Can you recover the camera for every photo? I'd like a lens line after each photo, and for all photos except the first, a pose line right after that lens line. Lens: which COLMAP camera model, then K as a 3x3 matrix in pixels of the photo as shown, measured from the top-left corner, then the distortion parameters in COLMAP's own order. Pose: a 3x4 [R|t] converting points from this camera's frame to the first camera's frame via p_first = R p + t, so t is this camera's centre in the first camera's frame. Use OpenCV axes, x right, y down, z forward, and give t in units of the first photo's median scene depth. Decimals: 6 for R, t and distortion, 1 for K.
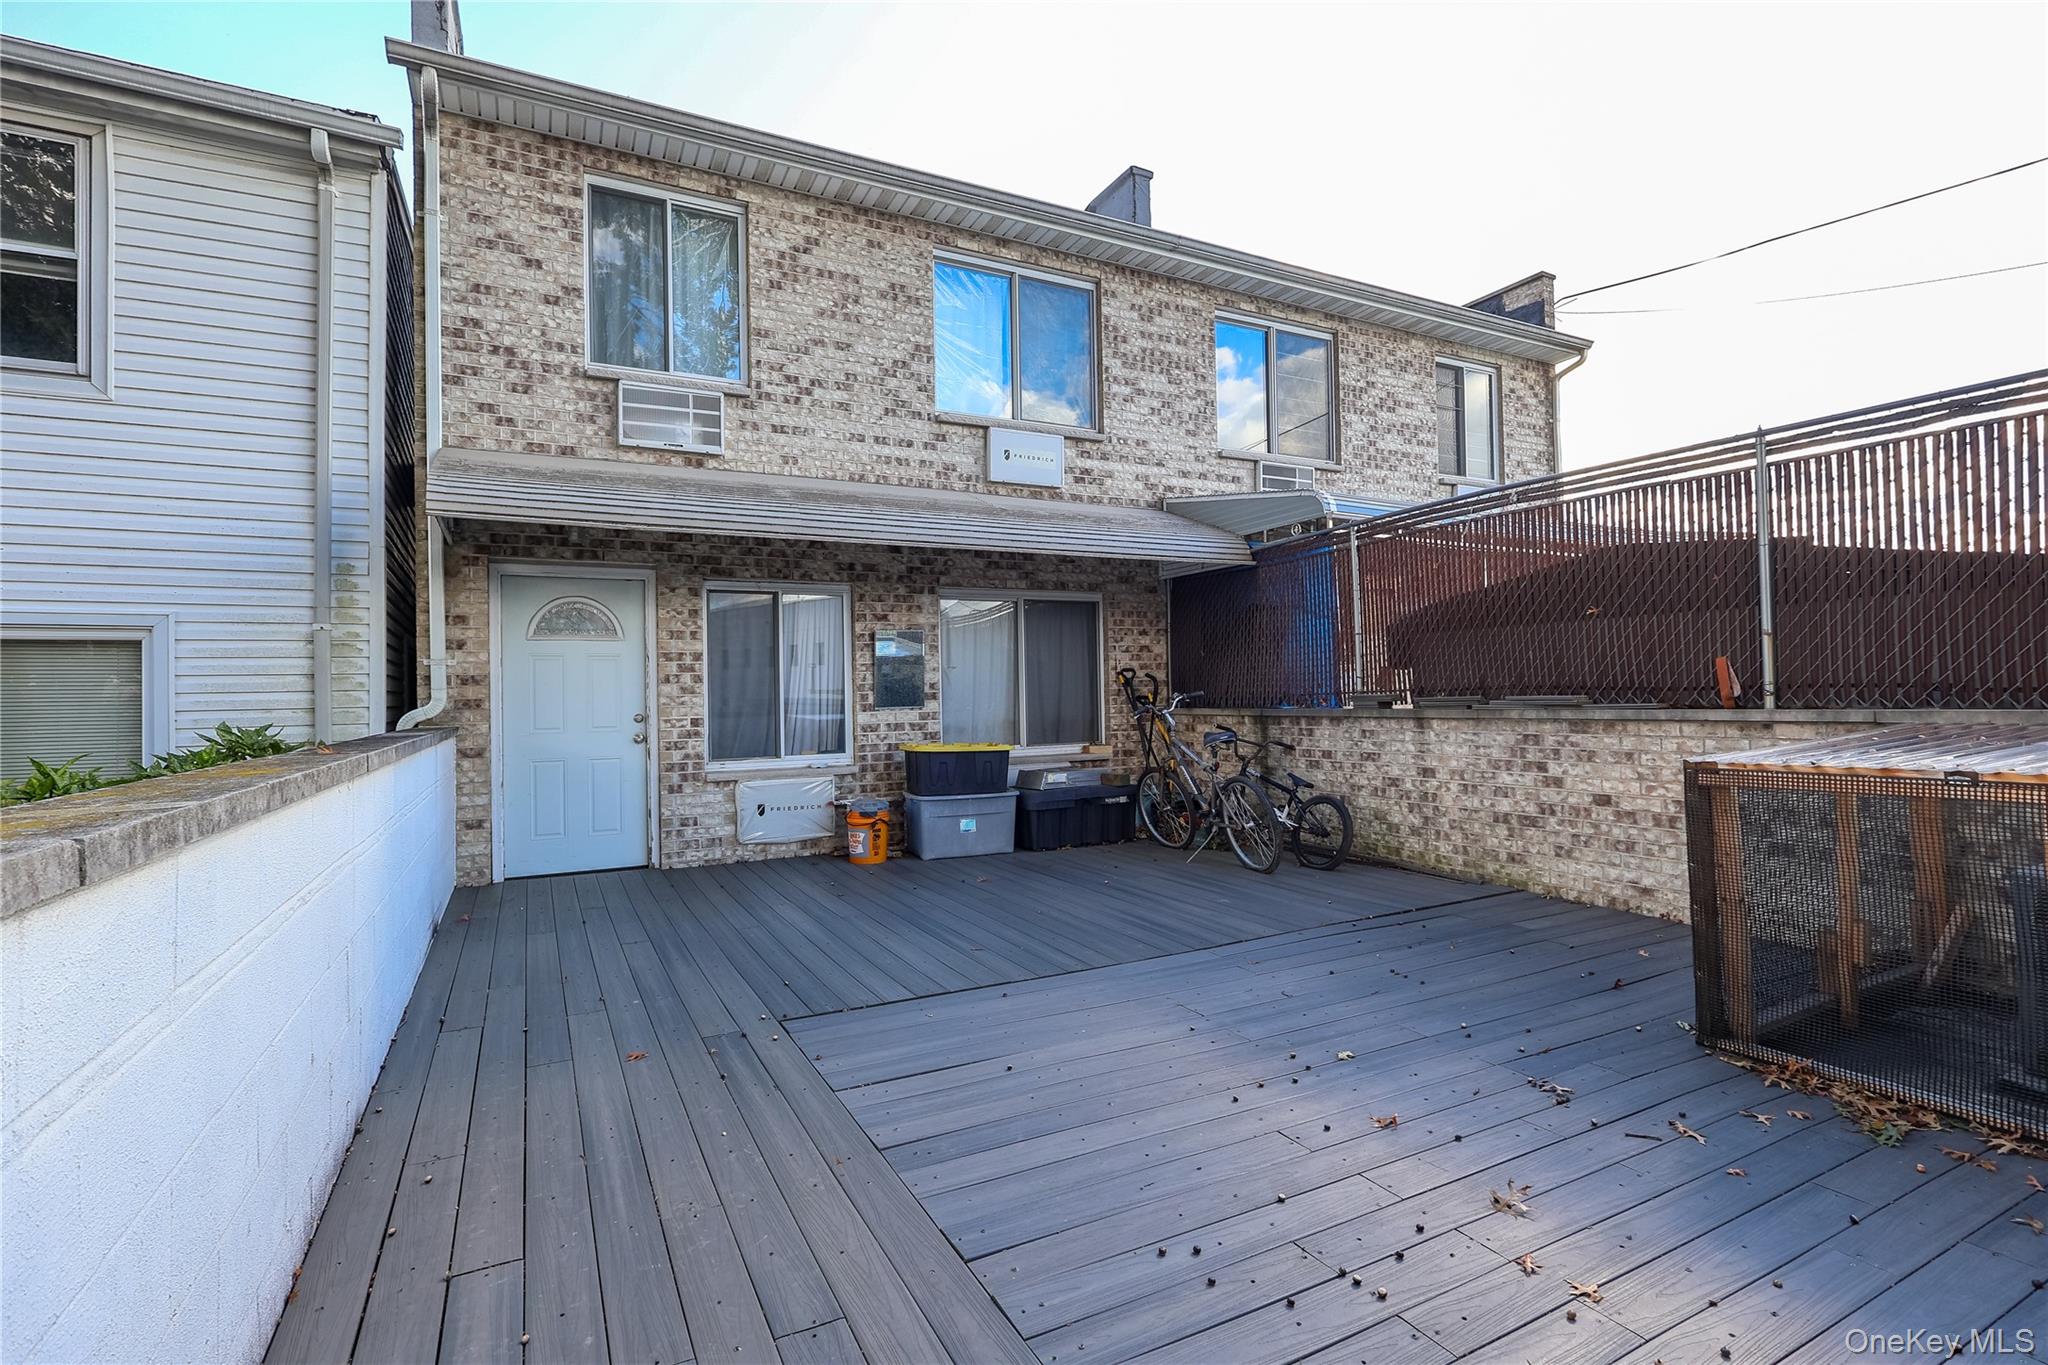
lens RADIAL K [[953.0, 0, 1019.5], [0, 953.0, 681.6], [0, 0, 1]] dist [-0.002760, -0.000825]
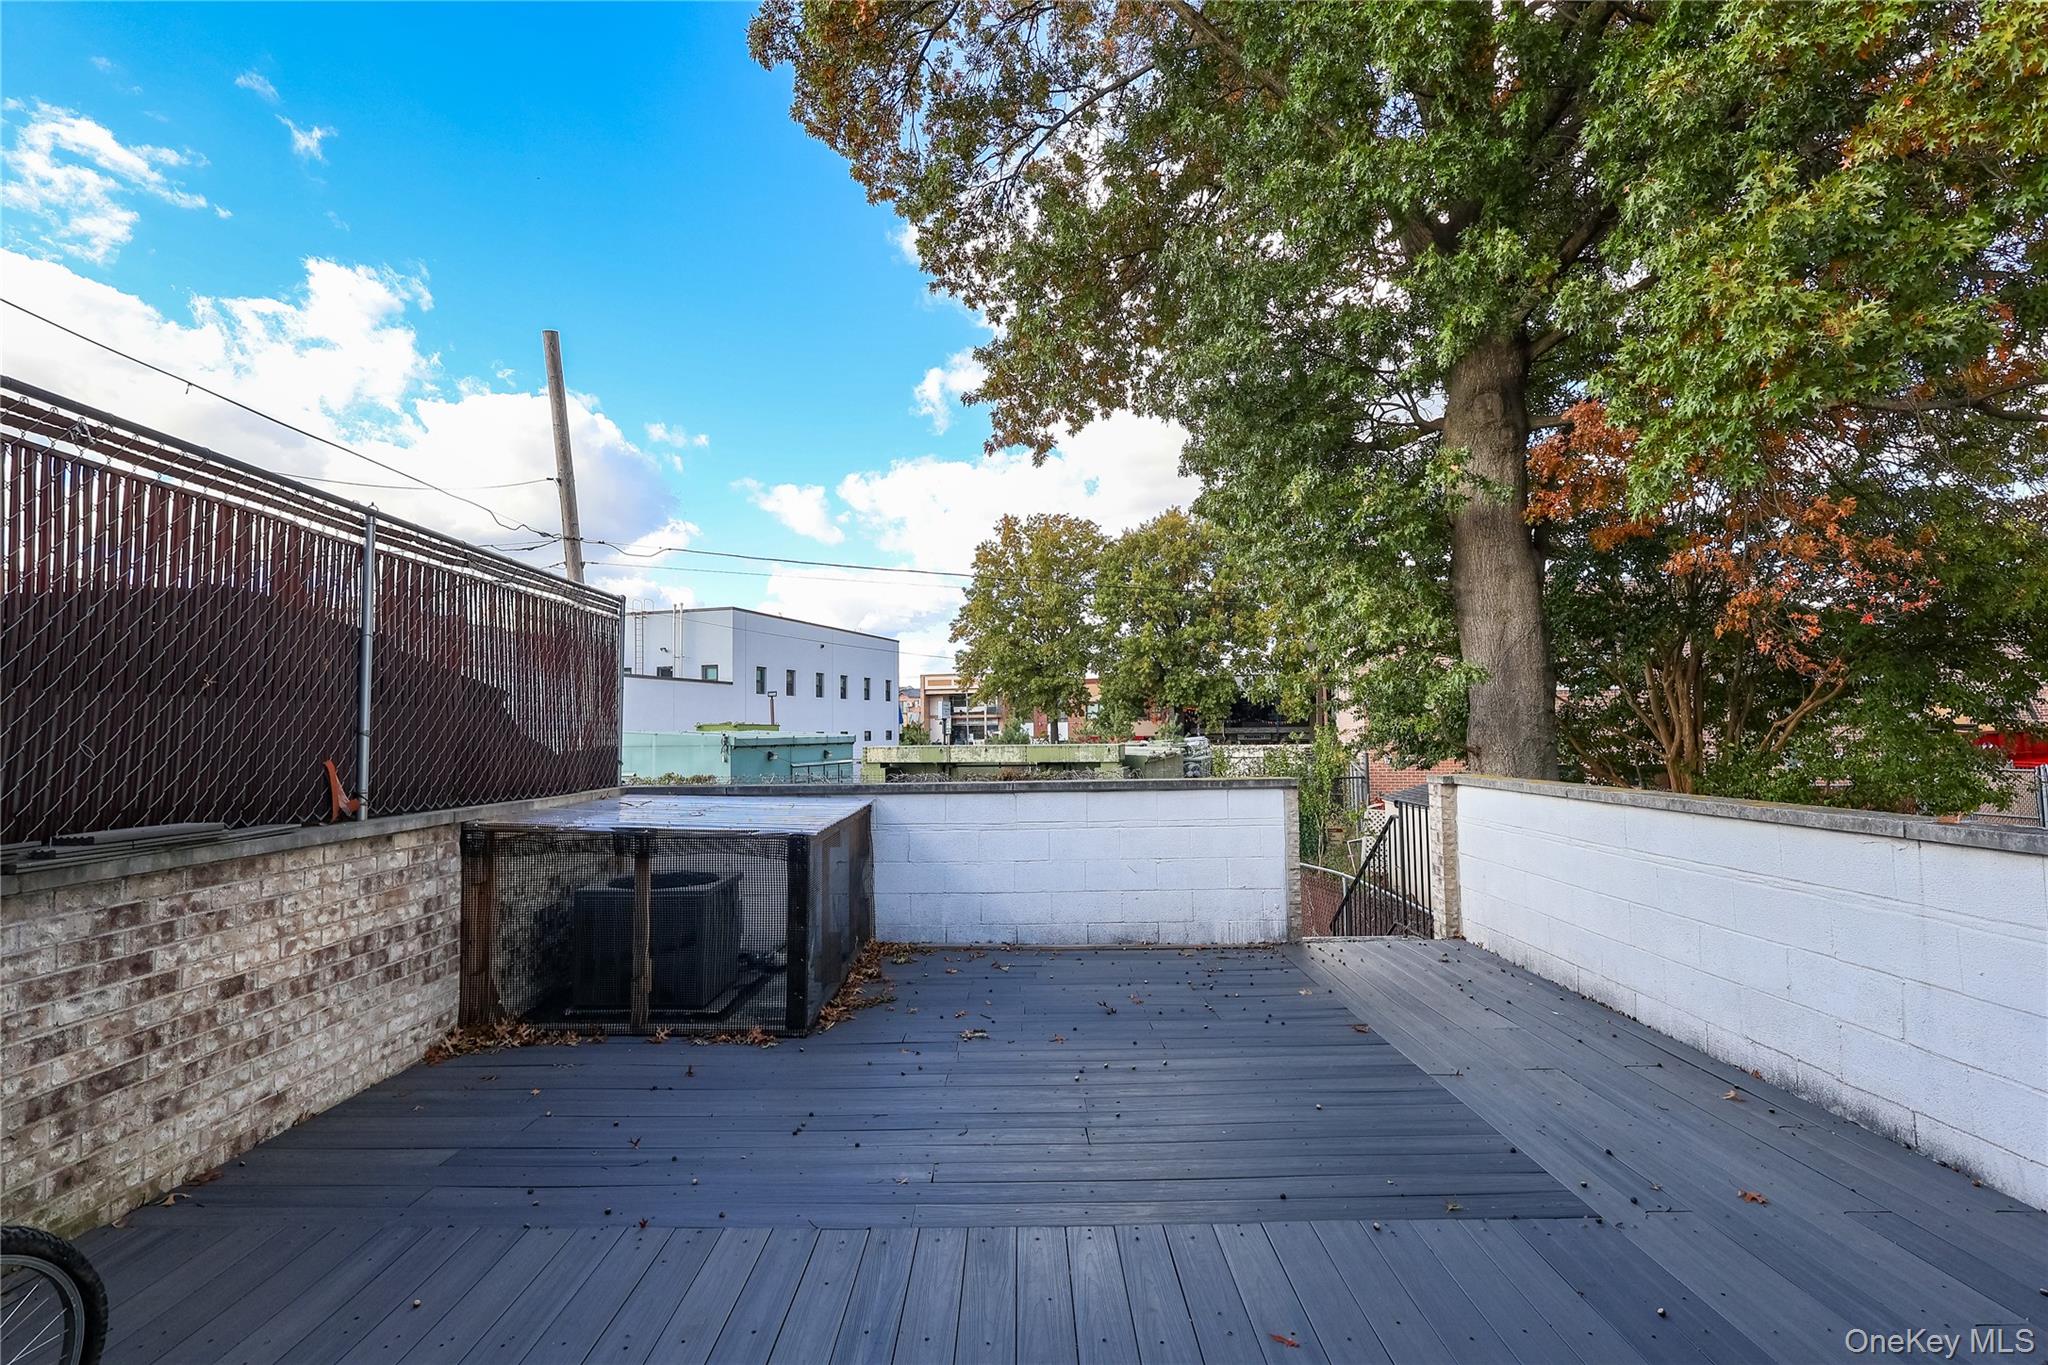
lens RADIAL K [[953.0, 0, 1017.6], [0, 953.0, 682.3], [0, 0, 1]] dist [-0.002760, -0.000825]
pose [[-0.898347, 0.049718, 0.436463, -0.200904], [0.017190, 0.996792, -0.078164, -0.026416], [-0.438950, -0.062716, -0.896320, 1.974497]]
